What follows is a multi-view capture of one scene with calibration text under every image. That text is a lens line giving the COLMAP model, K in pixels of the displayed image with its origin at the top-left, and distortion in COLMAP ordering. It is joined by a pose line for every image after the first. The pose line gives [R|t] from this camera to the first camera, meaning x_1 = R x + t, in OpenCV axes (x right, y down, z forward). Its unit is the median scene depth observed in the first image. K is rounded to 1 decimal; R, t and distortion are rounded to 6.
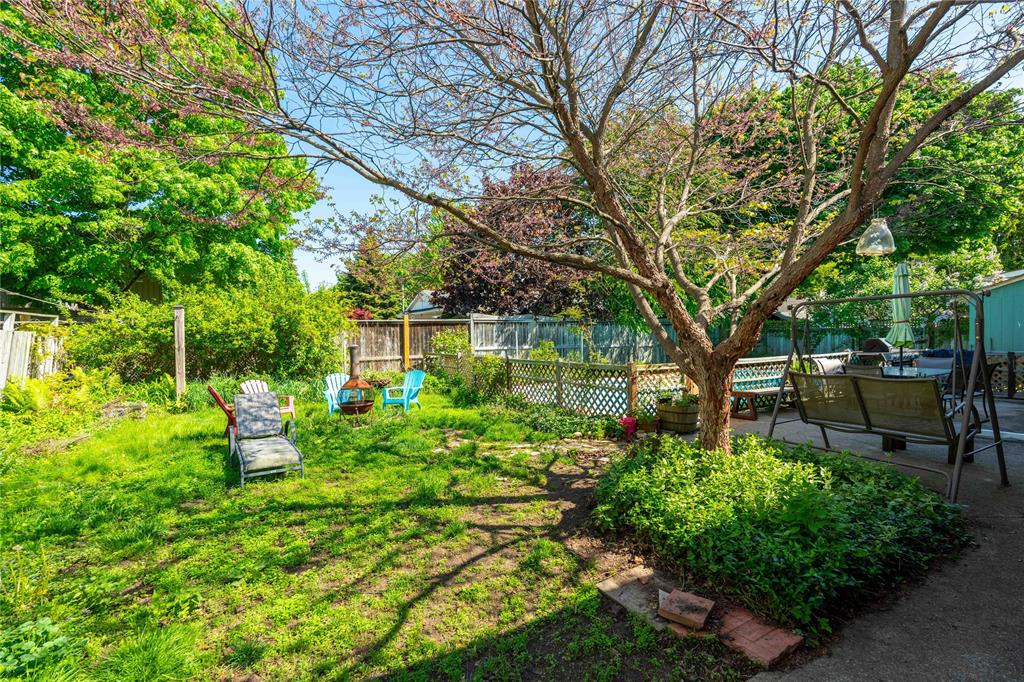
lens RADIAL K [[448.4, 0, 504.0], [0, 448.4, 345.8], [0, 0, 1]] dist [-0.009604, -0.000508]
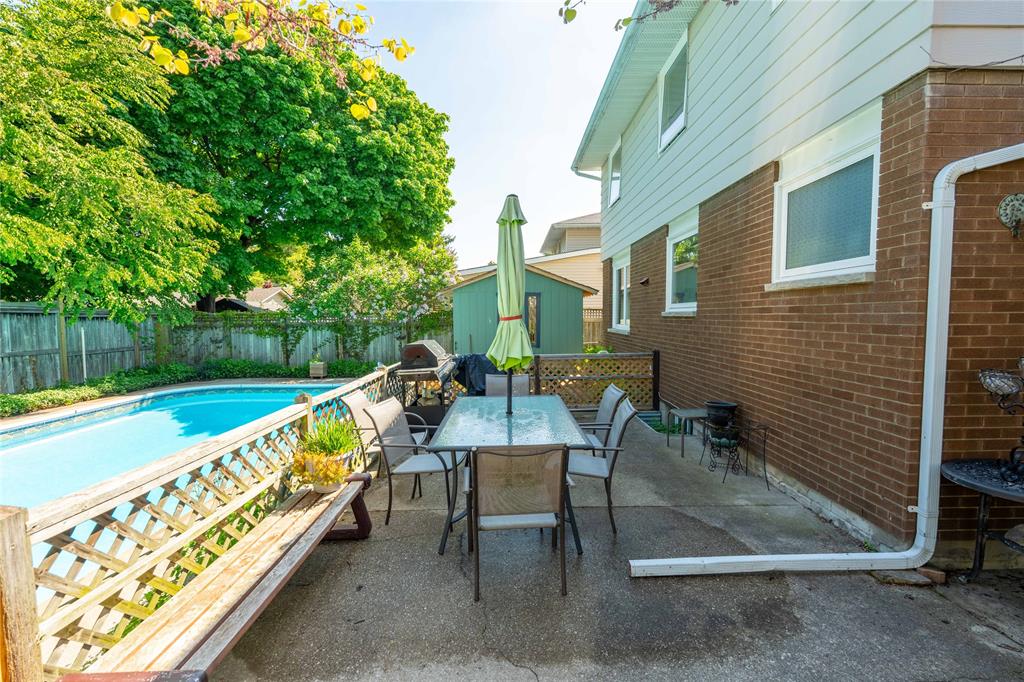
lens RADIAL K [[448.4, 0, 525.1], [0, 448.4, 334.8], [0, 0, 1]] dist [-0.009604, -0.000508]
pose [[0.442673, -0.022050, 0.896412, 0.304340], [0.027152, 0.999569, 0.011179, -0.026029], [-0.896272, 0.019391, 0.443081, 0.505042]]
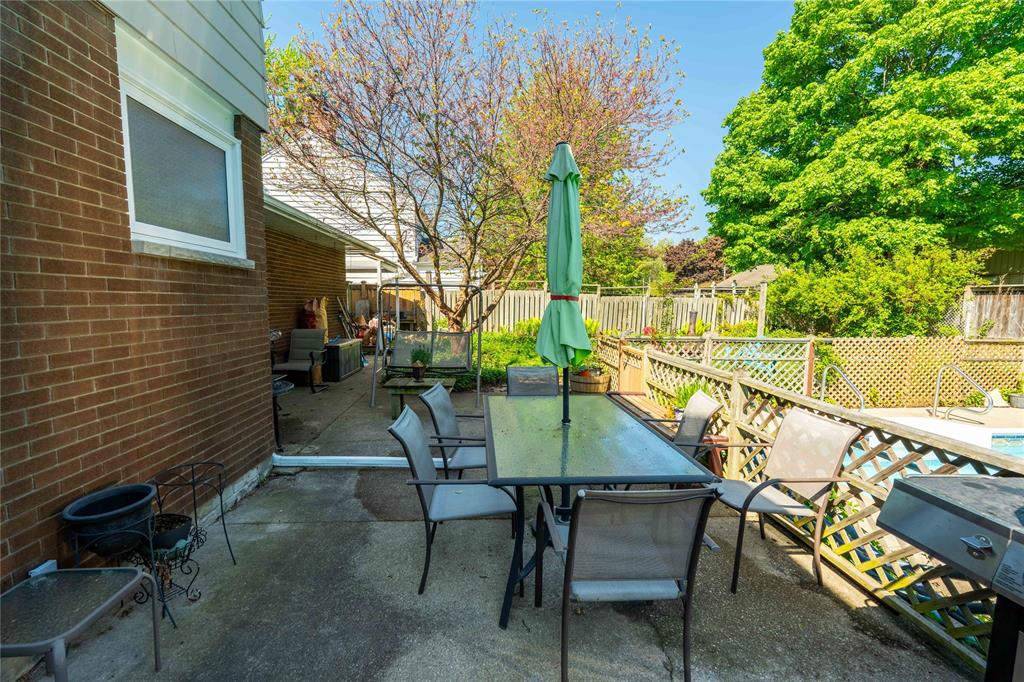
lens RADIAL K [[448.4, 0, 508.2], [0, 448.4, 346.2], [0, 0, 1]] dist [-0.009604, -0.000508]
pose [[-0.413148, 0.107483, -0.904299, 0.884811], [-0.026661, 0.991157, 0.129987, -0.041489], [0.910274, 0.077813, -0.406629, 0.754325]]
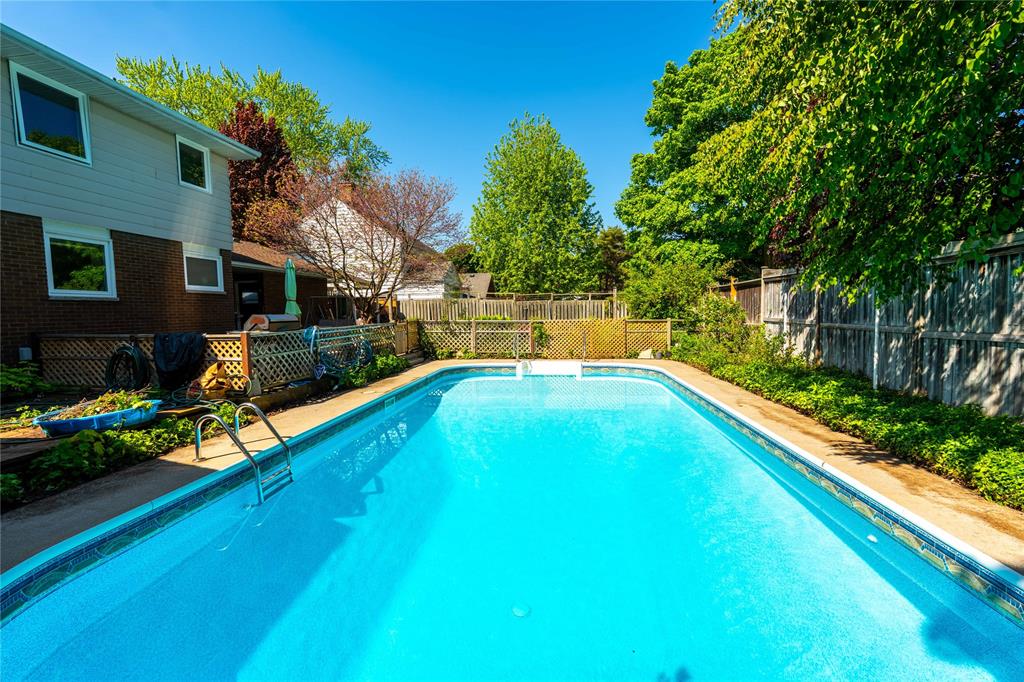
lens RADIAL K [[448.4, 0, 507.6], [0, 448.4, 342.0], [0, 0, 1]] dist [-0.009604, -0.000508]
pose [[-0.580499, 0.084382, -0.809877, 1.146810], [0.001323, 0.994712, 0.102692, -0.045351], [0.814260, 0.058541, -0.577541, 1.625663]]
